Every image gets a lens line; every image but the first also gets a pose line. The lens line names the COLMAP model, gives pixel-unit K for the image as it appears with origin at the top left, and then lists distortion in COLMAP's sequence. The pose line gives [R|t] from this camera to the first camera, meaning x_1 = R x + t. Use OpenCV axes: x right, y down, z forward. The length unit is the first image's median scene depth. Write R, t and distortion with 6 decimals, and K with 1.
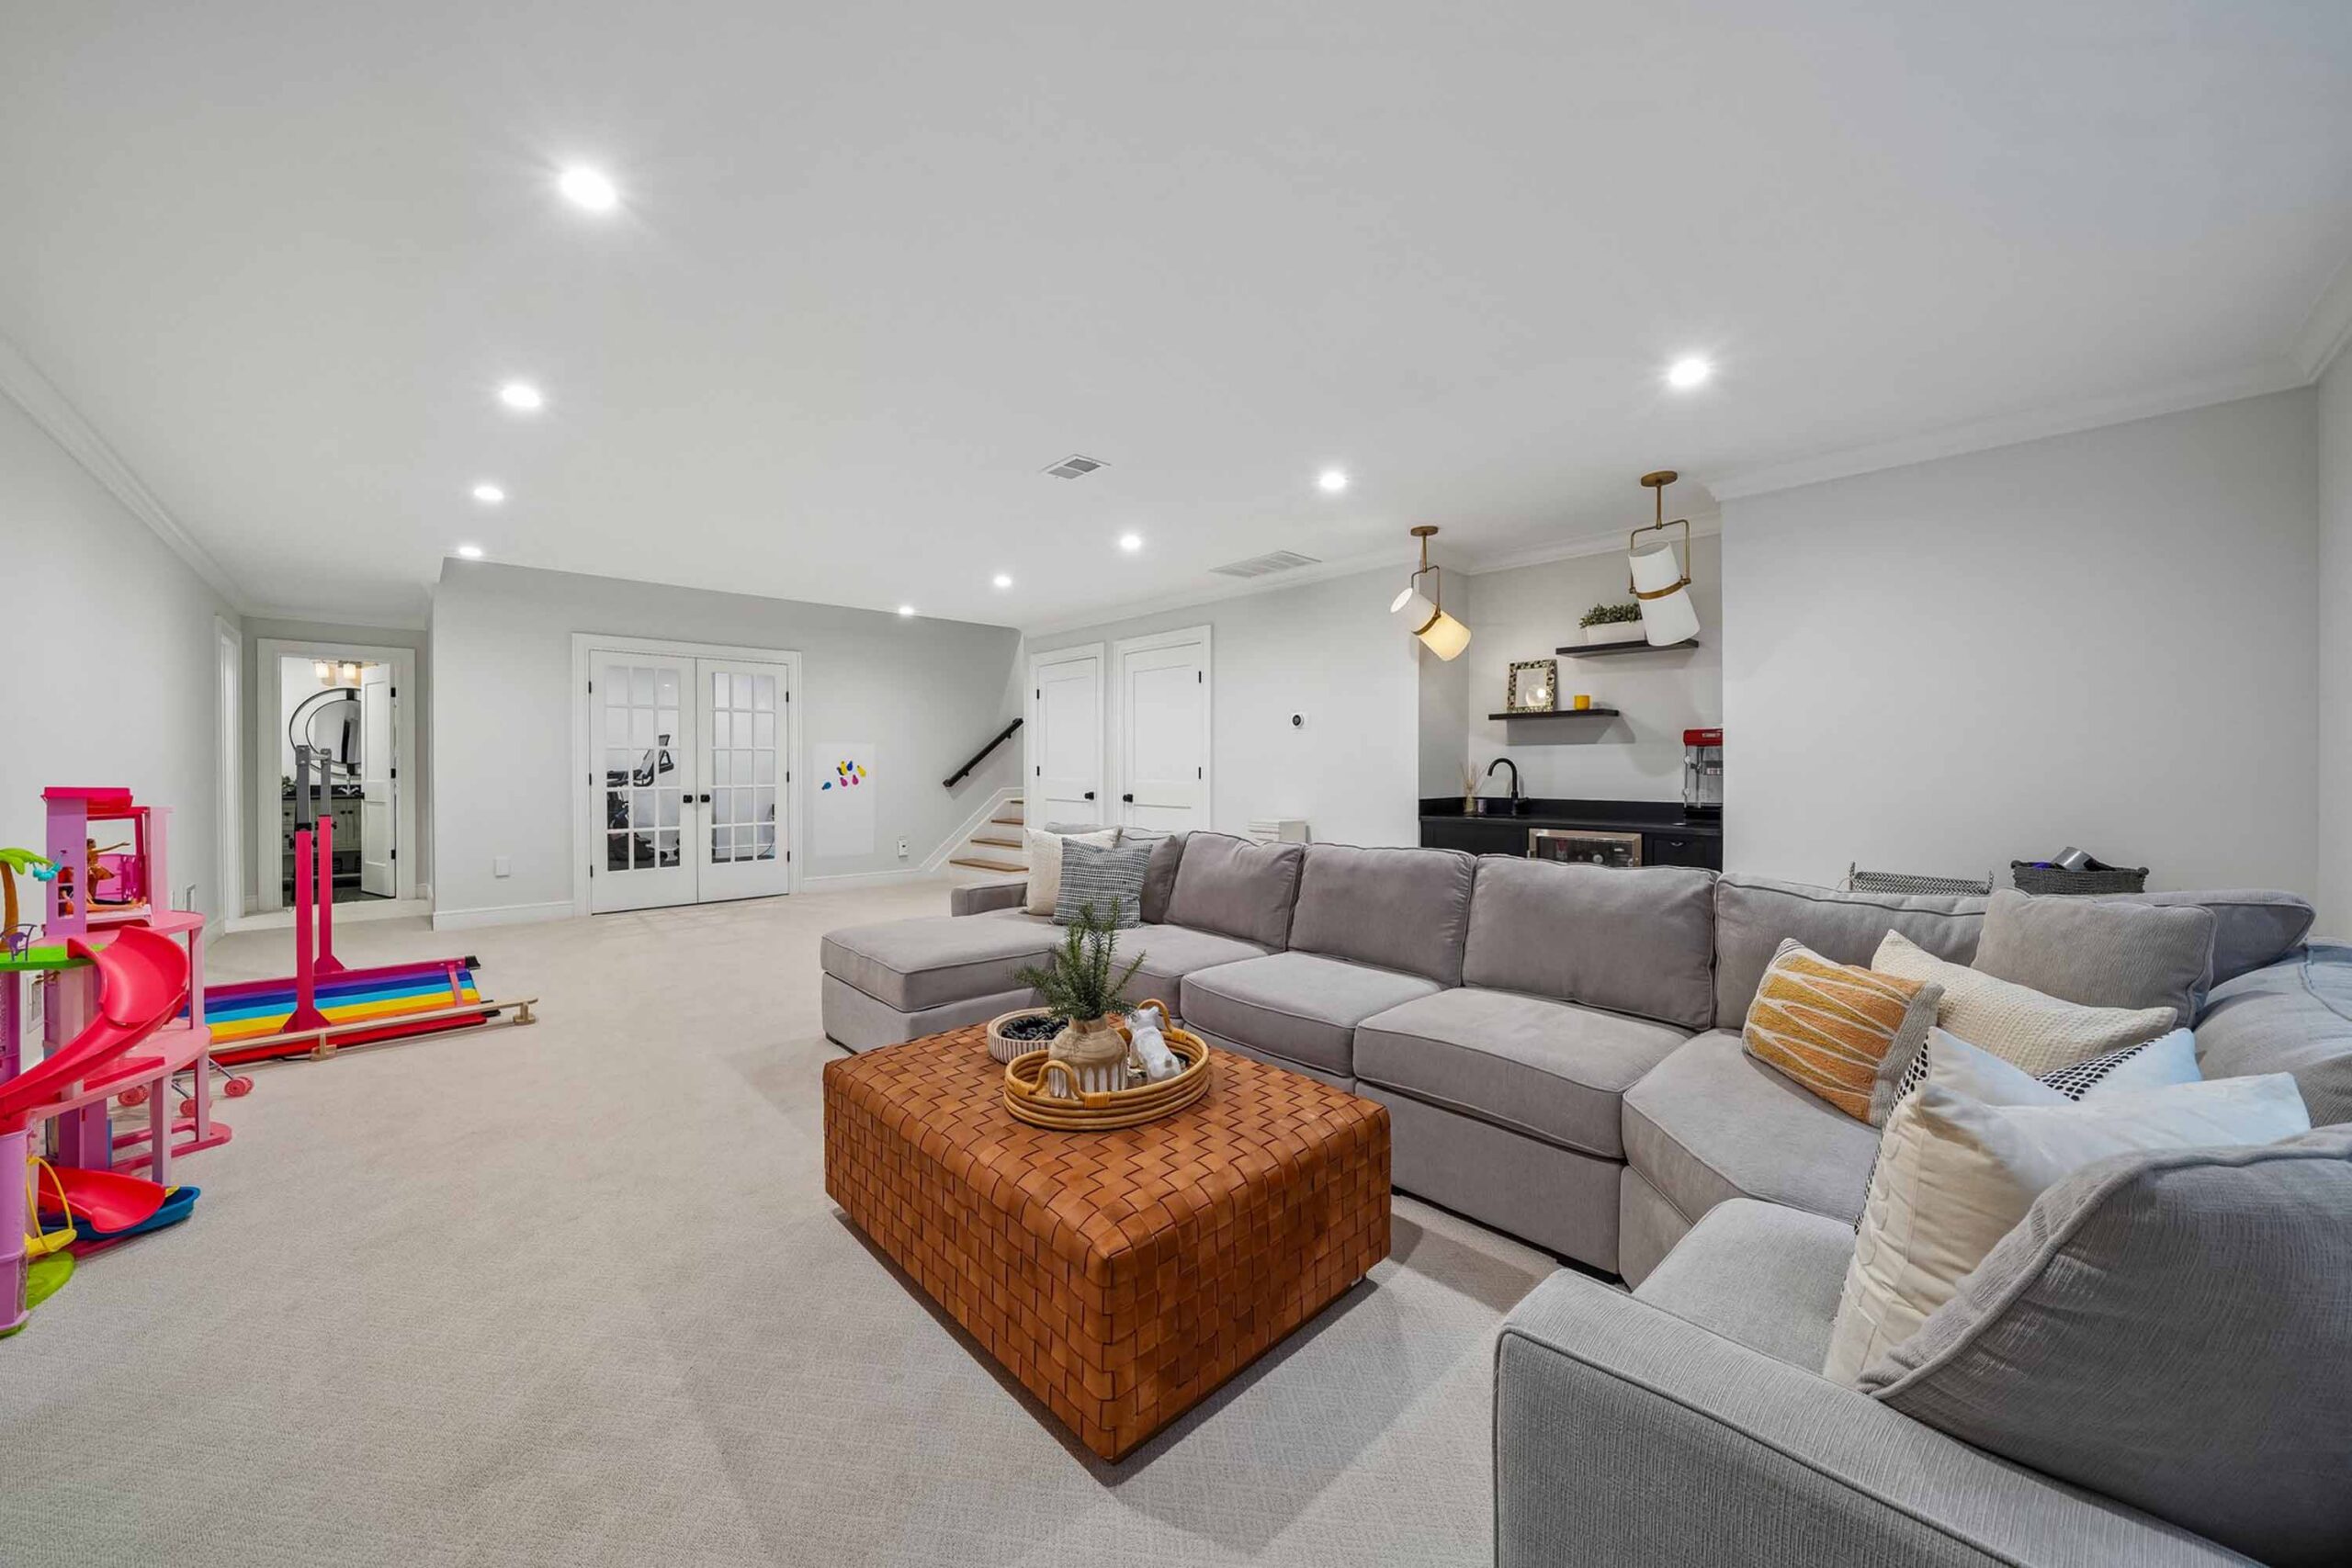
lens RADIAL K [[835.2, 0, 1172.0], [0, 835.2, 772.3], [0, 0, 1]] dist [-0.016488, 0.000212]
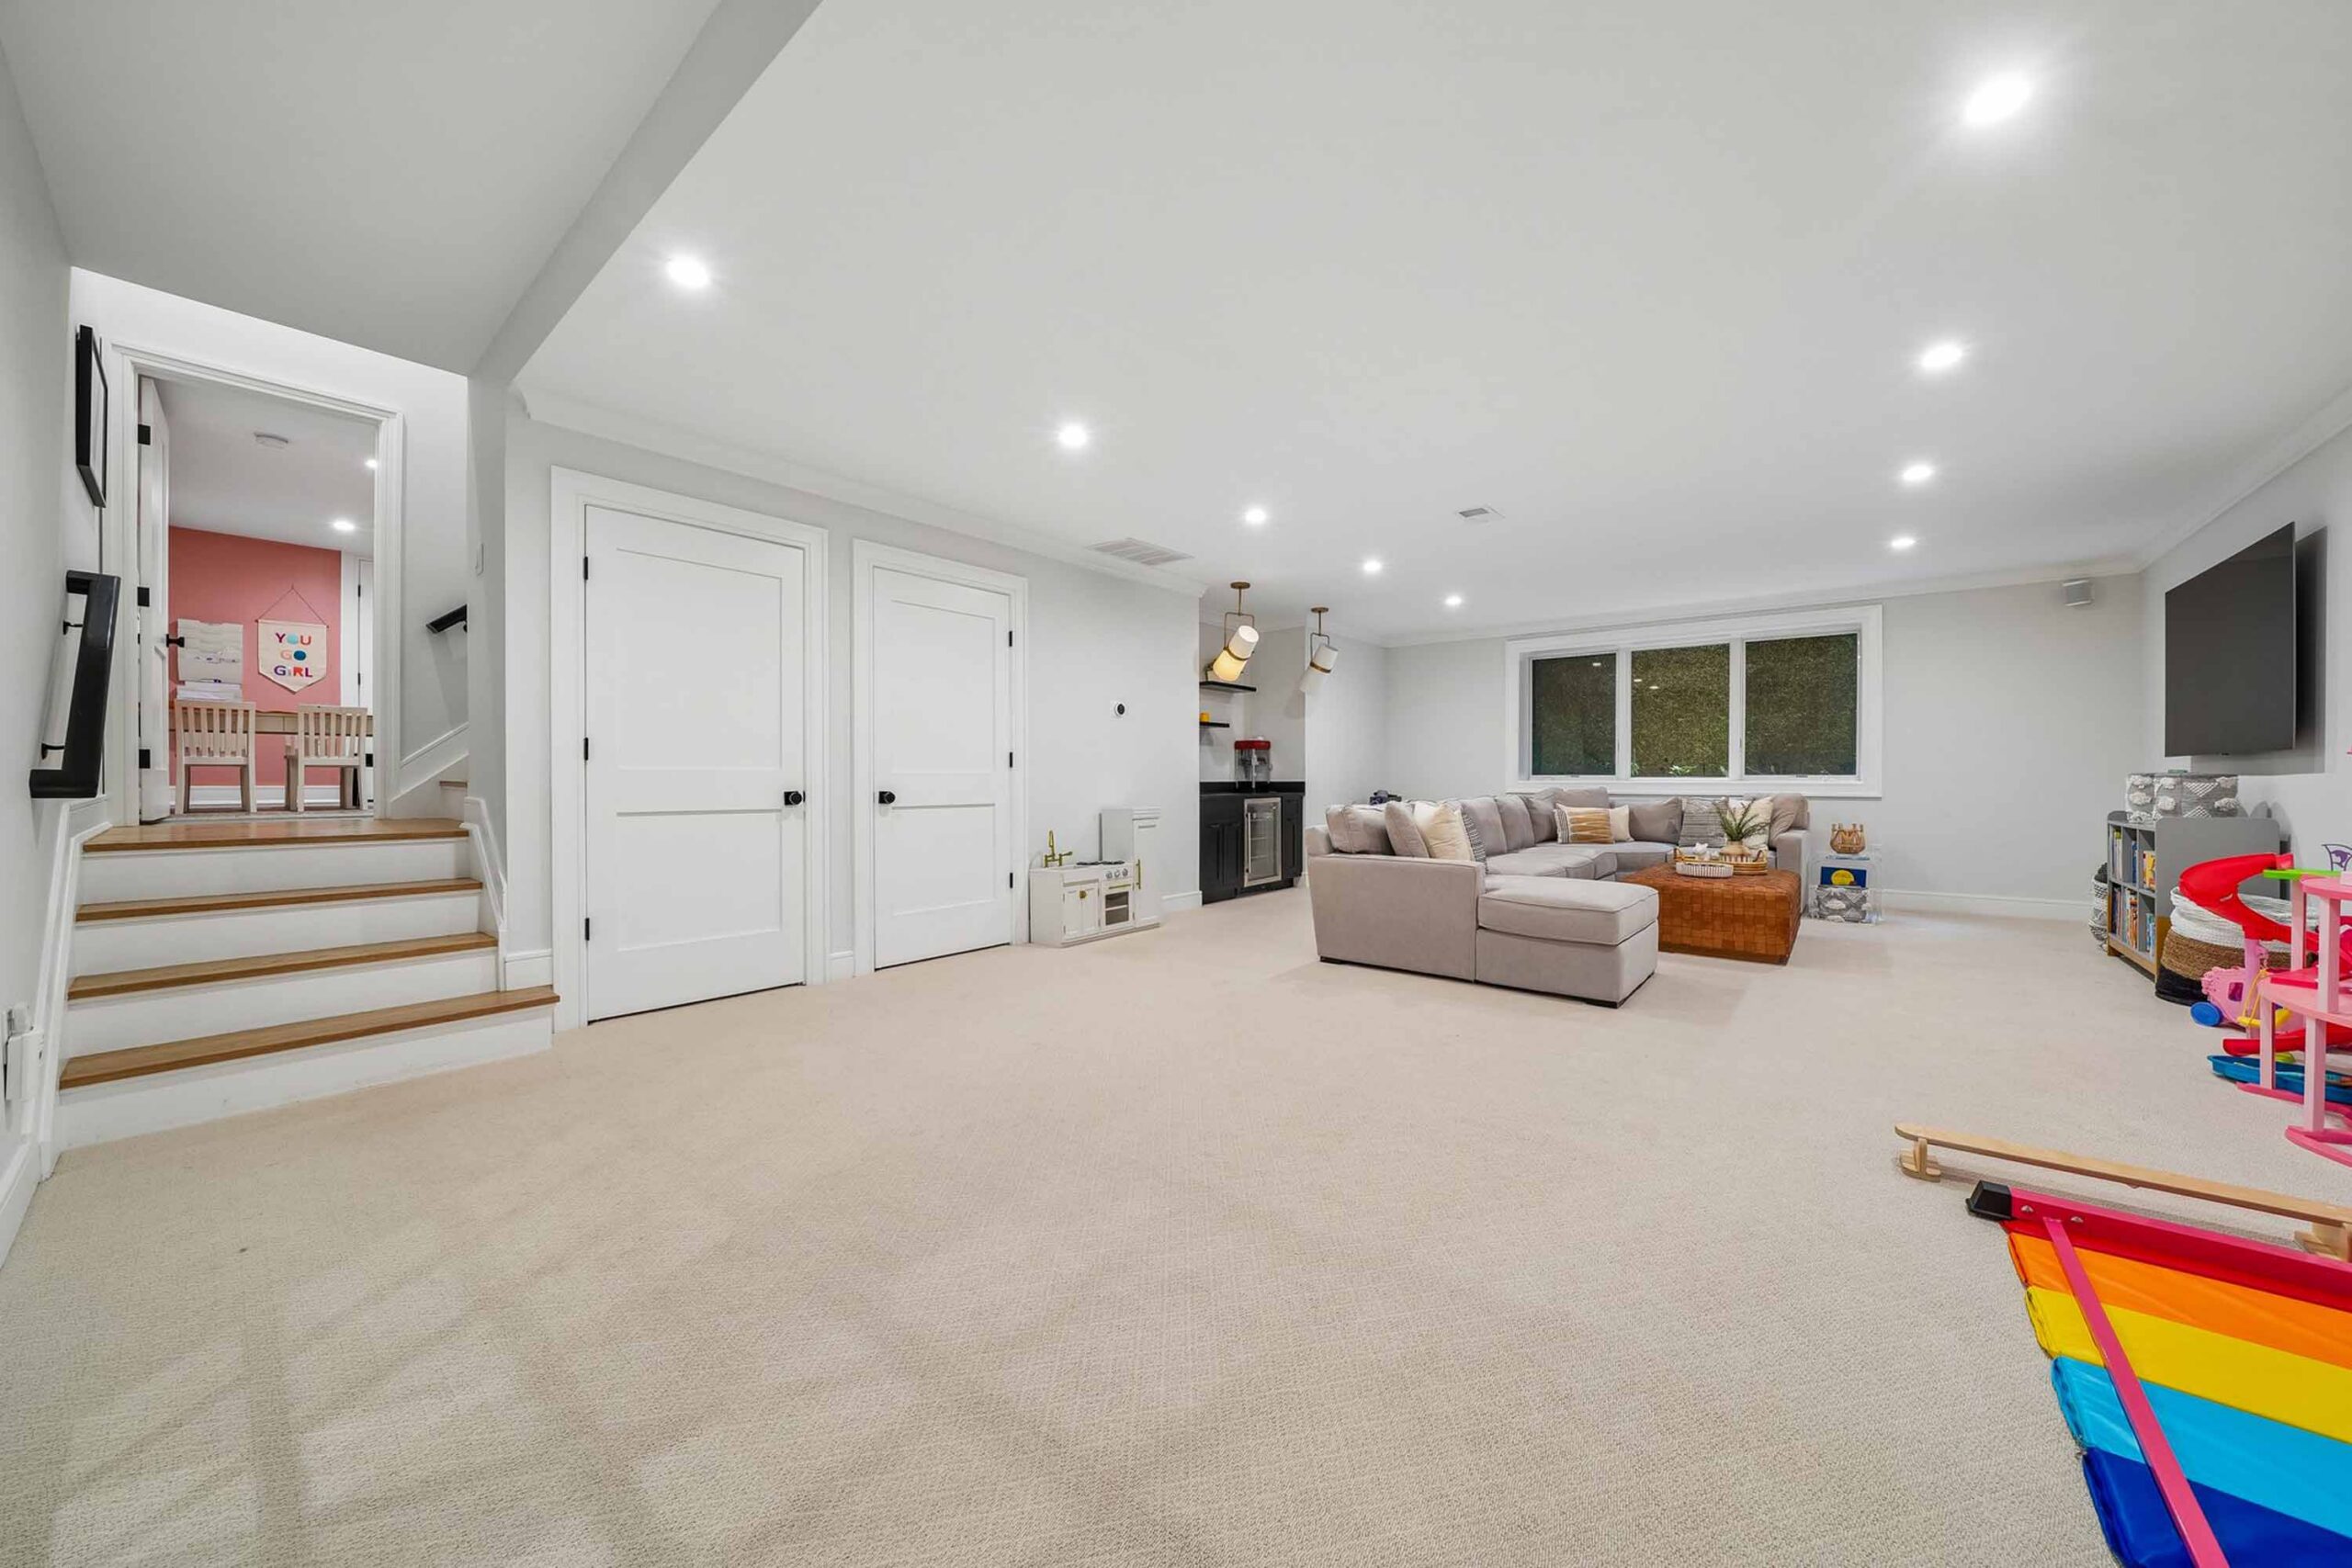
lens RADIAL K [[835.2, 0, 1173.6], [0, 835.2, 782.4], [0, 0, 1]] dist [-0.016488, 0.000212]
pose [[-0.116287, -0.007589, 0.993187, -0.740026], [0.003975, 0.999959, 0.008106, 0.016062], [-0.993208, 0.004890, -0.116252, 0.898937]]
